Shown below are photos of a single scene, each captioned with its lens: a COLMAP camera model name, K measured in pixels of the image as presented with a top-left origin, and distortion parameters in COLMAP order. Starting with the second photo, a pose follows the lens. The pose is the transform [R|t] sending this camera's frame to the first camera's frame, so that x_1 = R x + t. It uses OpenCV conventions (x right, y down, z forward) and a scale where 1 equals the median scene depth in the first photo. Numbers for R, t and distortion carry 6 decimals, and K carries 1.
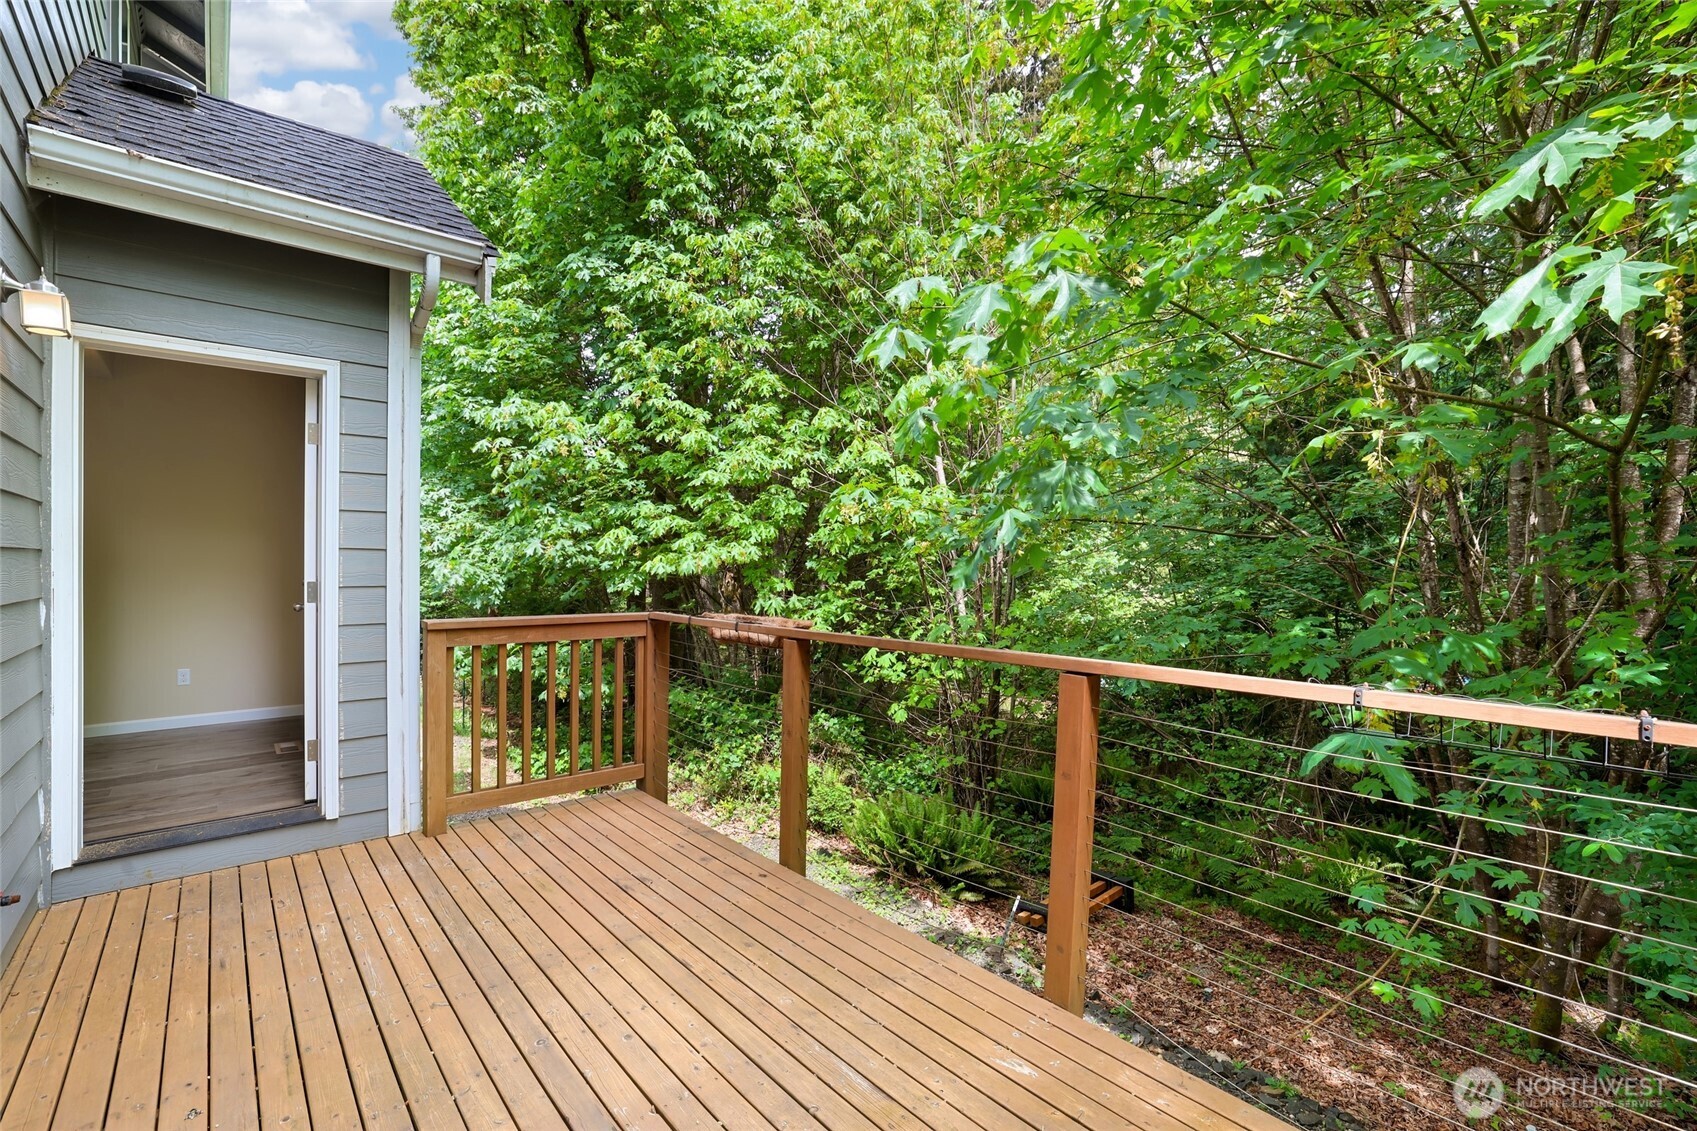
lens RADIAL K [[752.4, 0, 857.2], [0, 752.4, 575.7], [0, 0, 1]] dist [-0.008055, 0.002678]
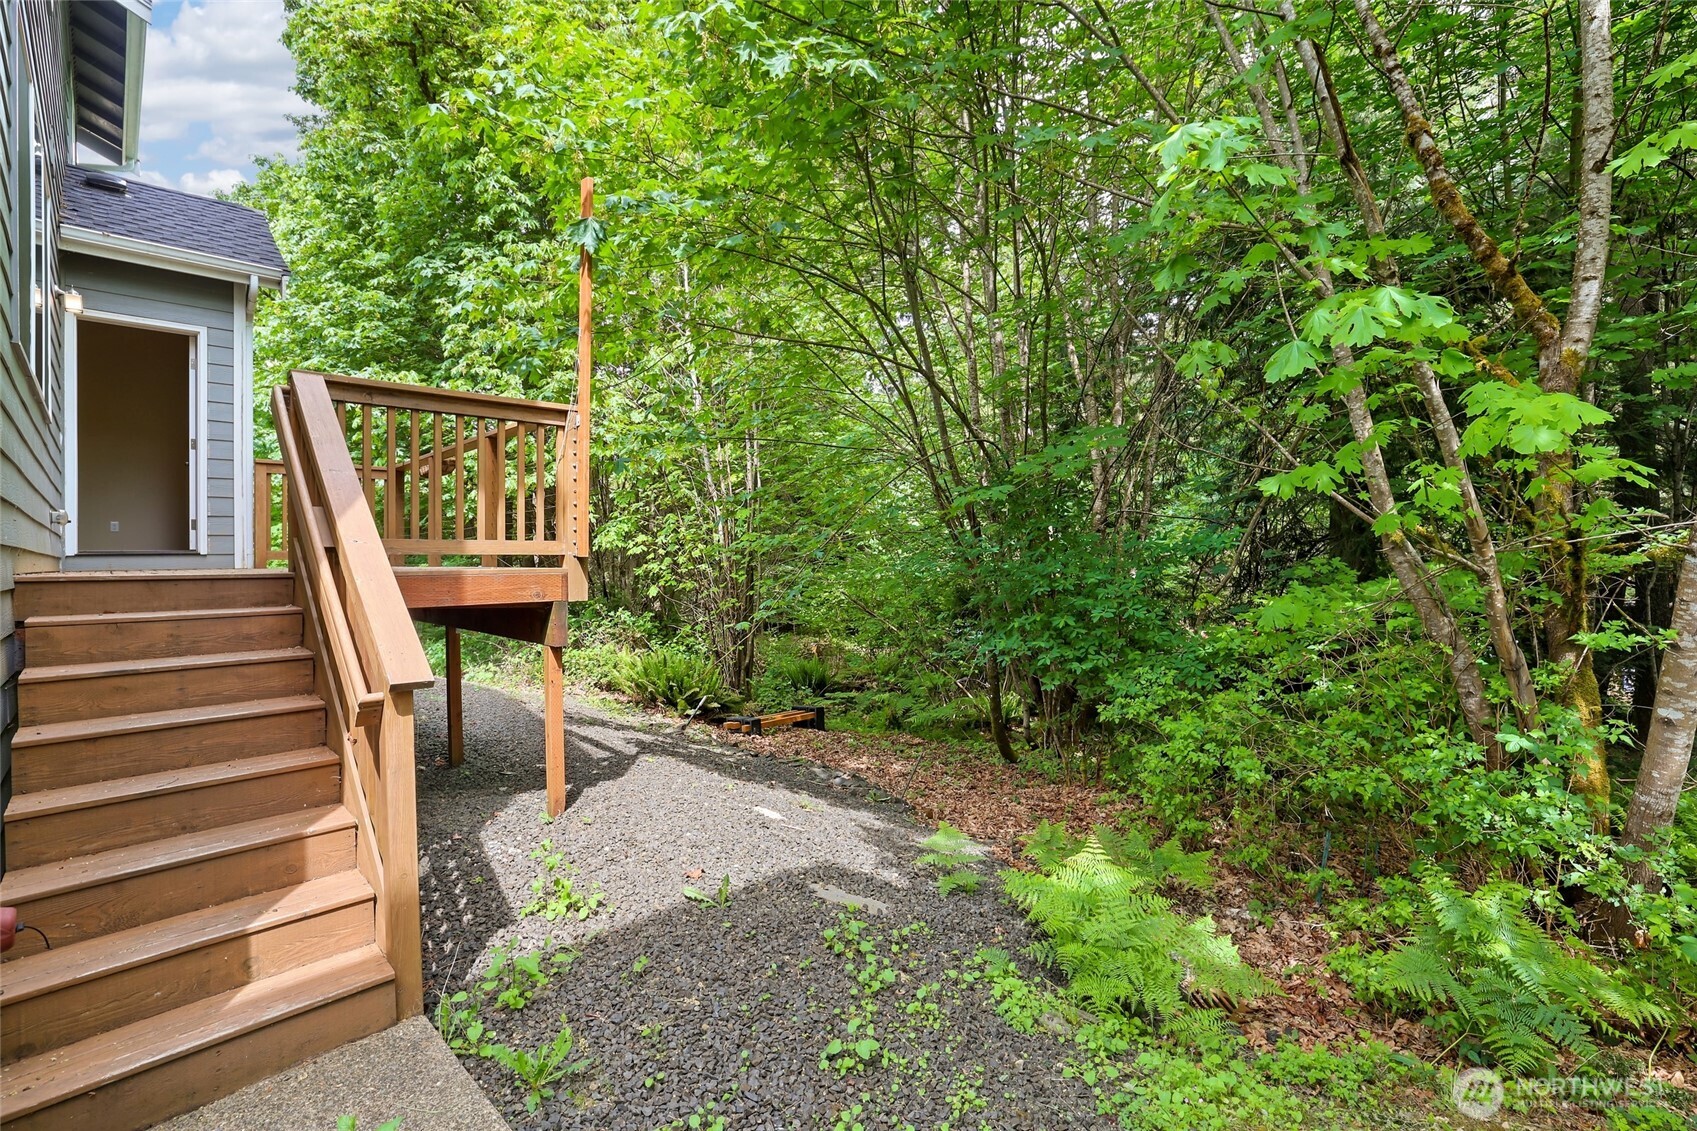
lens RADIAL K [[752.4, 0, 841.4], [0, 752.4, 556.2], [0, 0, 1]] dist [-0.008055, 0.002678]
pose [[0.997918, -0.016023, 0.062476, 0.254806], [0.016682, 0.999811, -0.010028, 0.109801], [-0.062304, 0.011049, 0.997996, -0.321723]]
